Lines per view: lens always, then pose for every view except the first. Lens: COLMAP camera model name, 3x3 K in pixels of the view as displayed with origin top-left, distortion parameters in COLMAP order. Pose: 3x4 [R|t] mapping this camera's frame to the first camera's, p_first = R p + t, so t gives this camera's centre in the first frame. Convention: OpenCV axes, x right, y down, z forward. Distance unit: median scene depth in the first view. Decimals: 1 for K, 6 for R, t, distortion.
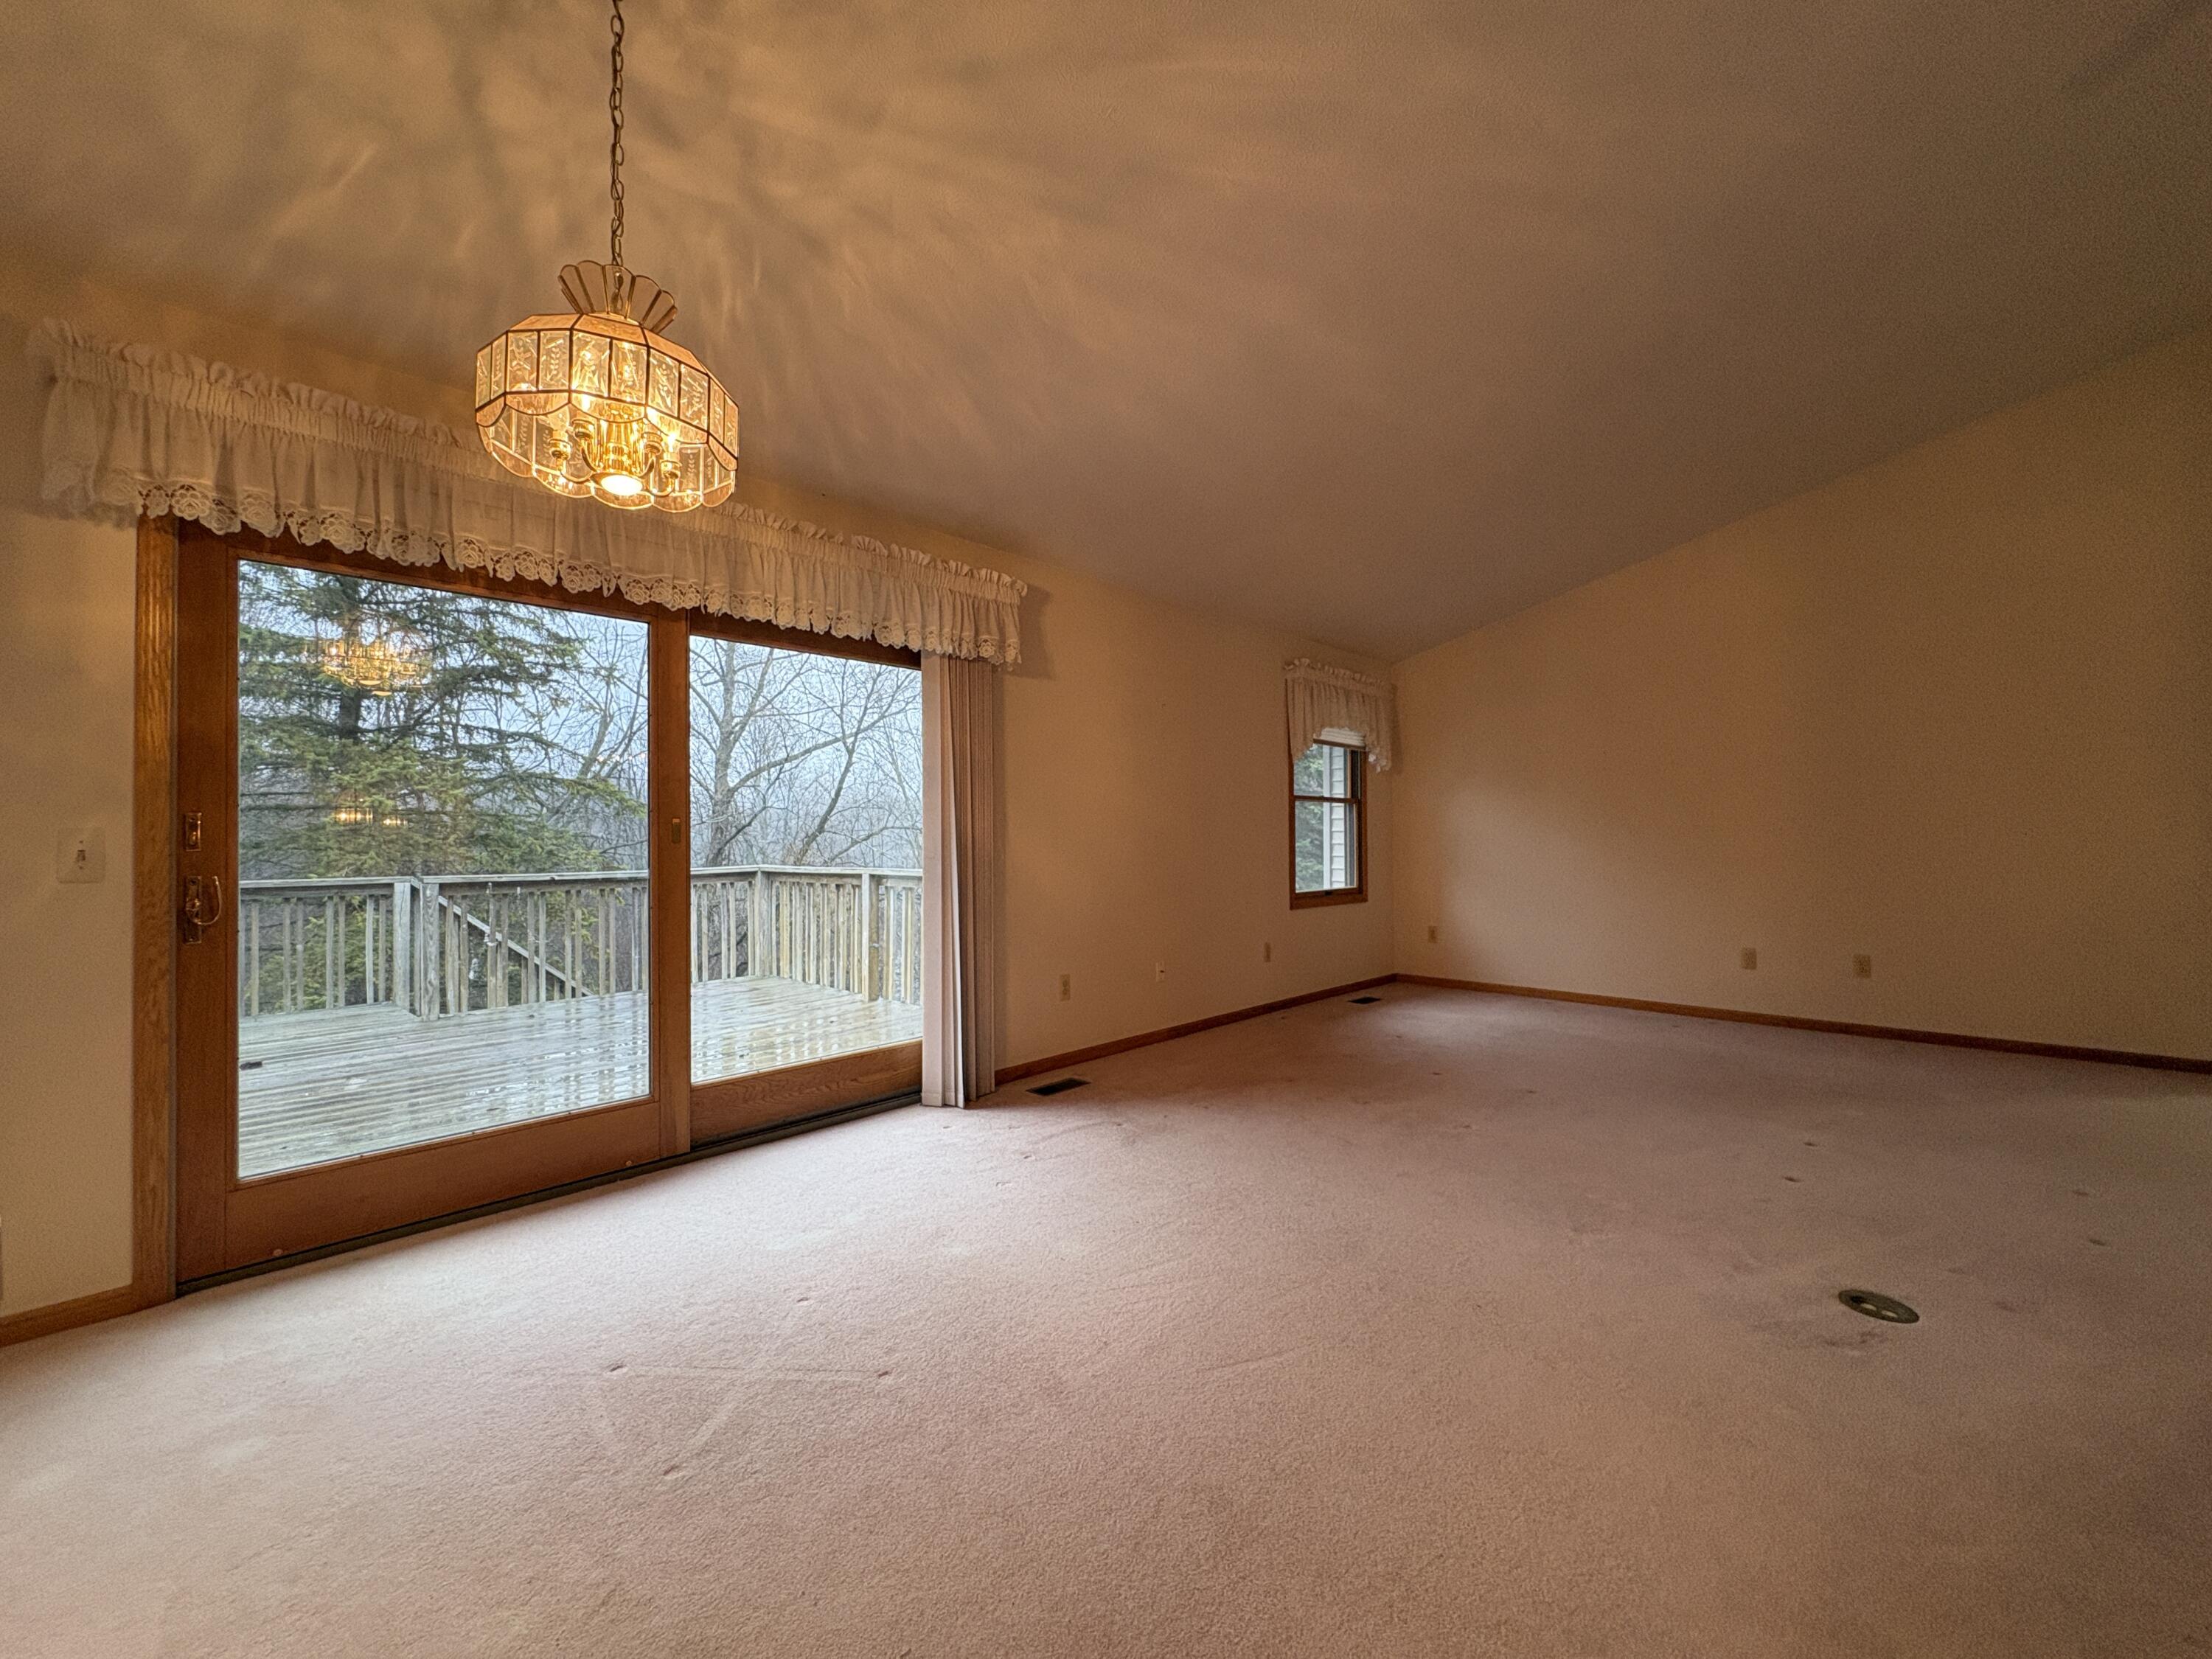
lens RADIAL K [[876.9, 0, 1106.0], [0, 876.9, 829.5], [0, 0, 1]] dist [-0.000331, -0.000156]
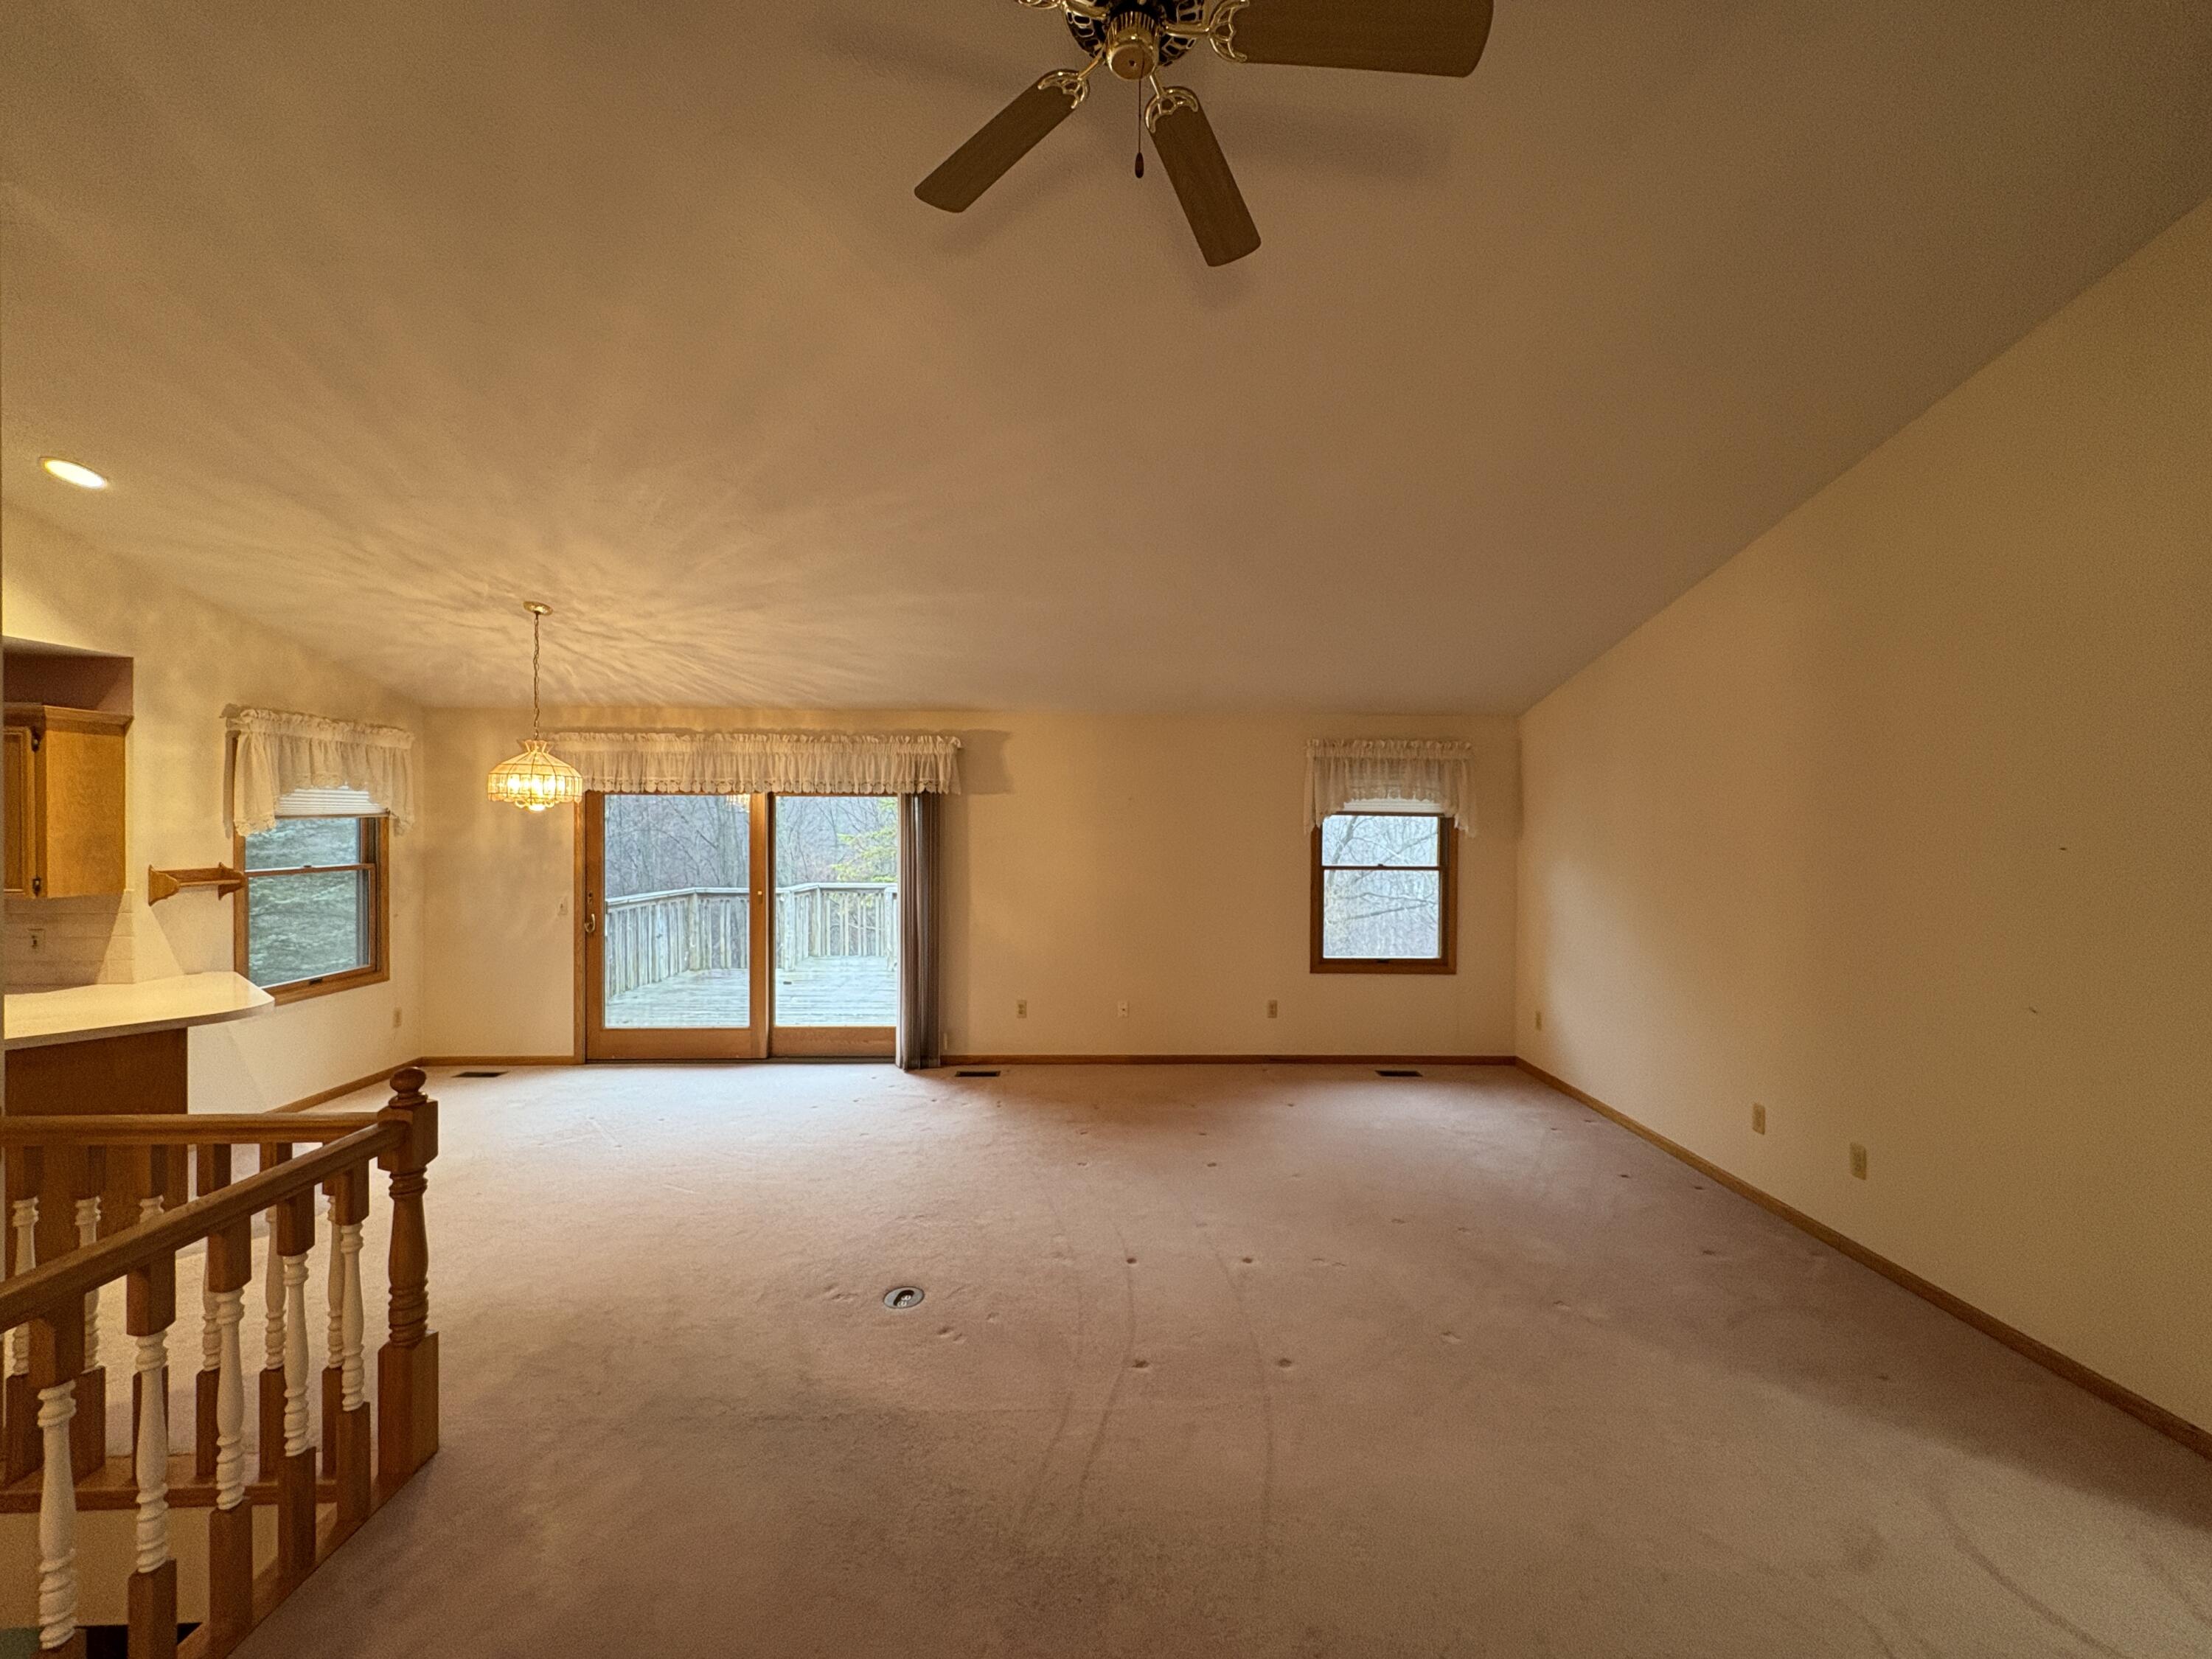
lens RADIAL K [[879.1, 0, 1106.0], [0, 879.1, 829.5], [0, 0, 1]] dist [0.001309, 0.000072]
pose [[0.716905, 0.017673, -0.696947, 1.162626], [-0.003400, 0.999755, 0.021854, -0.159006], [0.697162, -0.013297, 0.716790, 0.089203]]
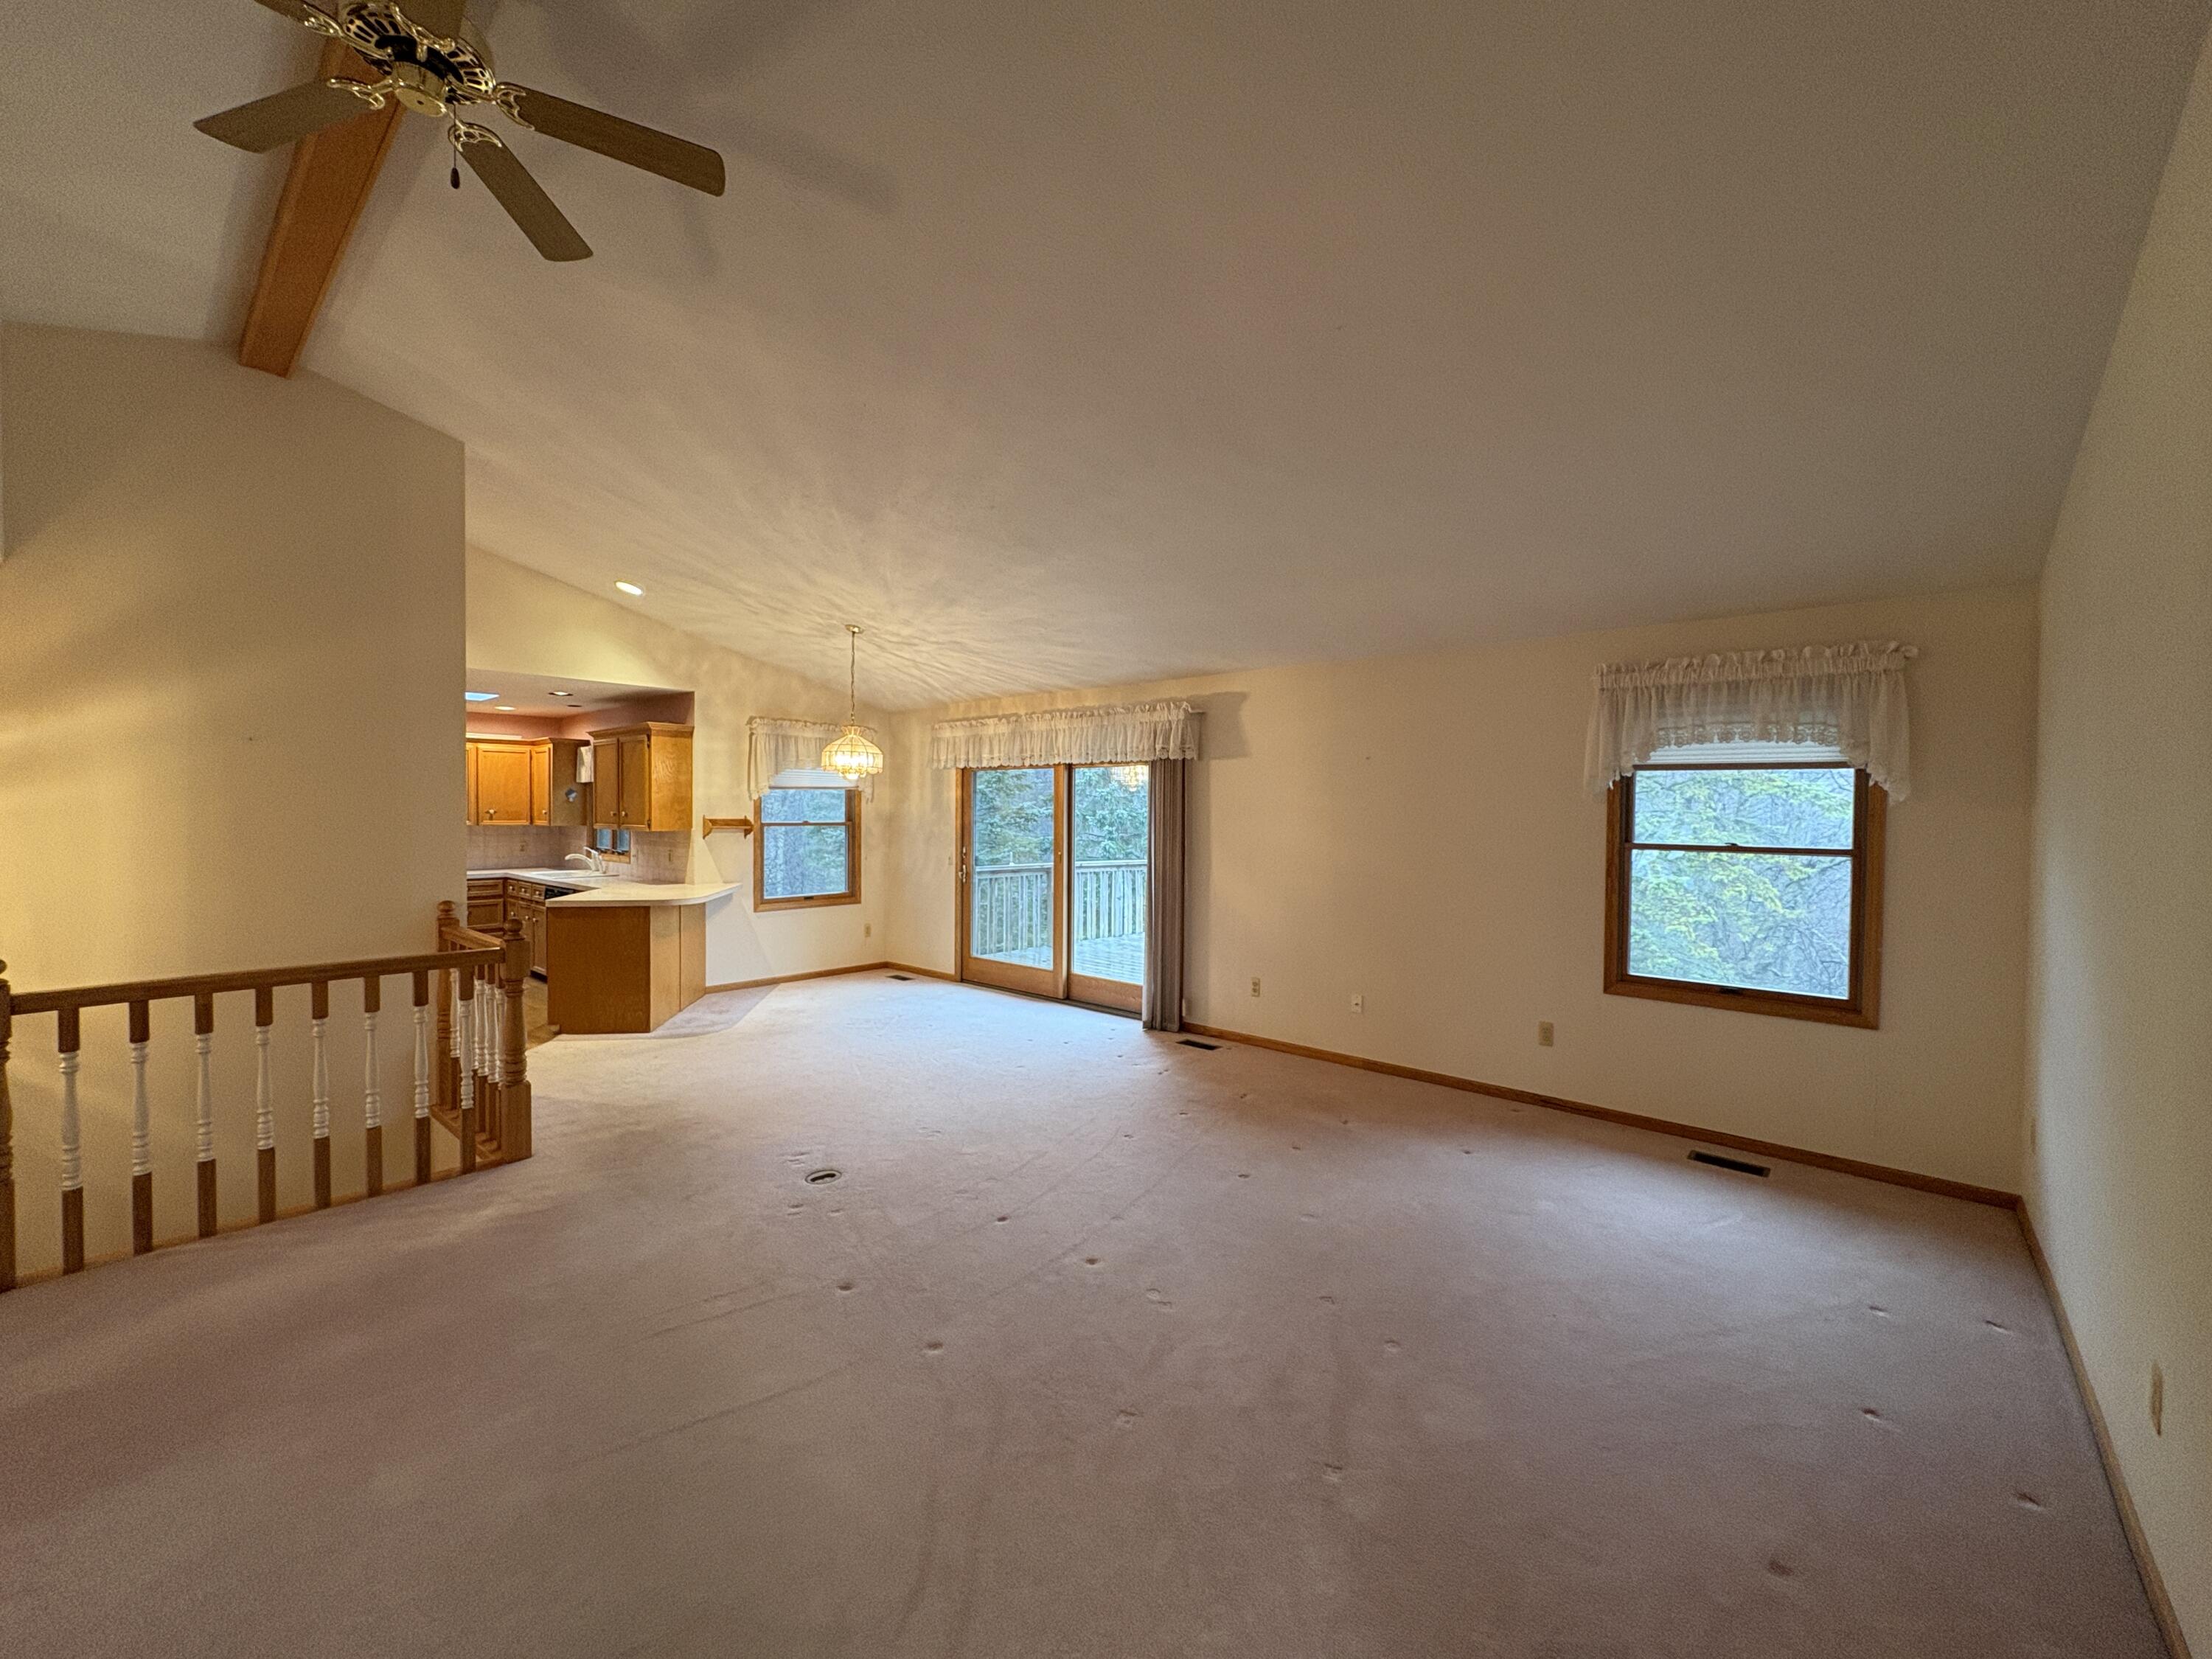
lens RADIAL K [[876.9, 0, 1106.0], [0, 876.9, 829.5], [0, 0, 1]] dist [-0.000331, -0.000156]
pose [[0.053618, 0.029211, -0.998134, 1.415962], [-0.000256, 0.999572, 0.029240, -0.109448], [0.998561, -0.001312, 0.053602, 0.787317]]
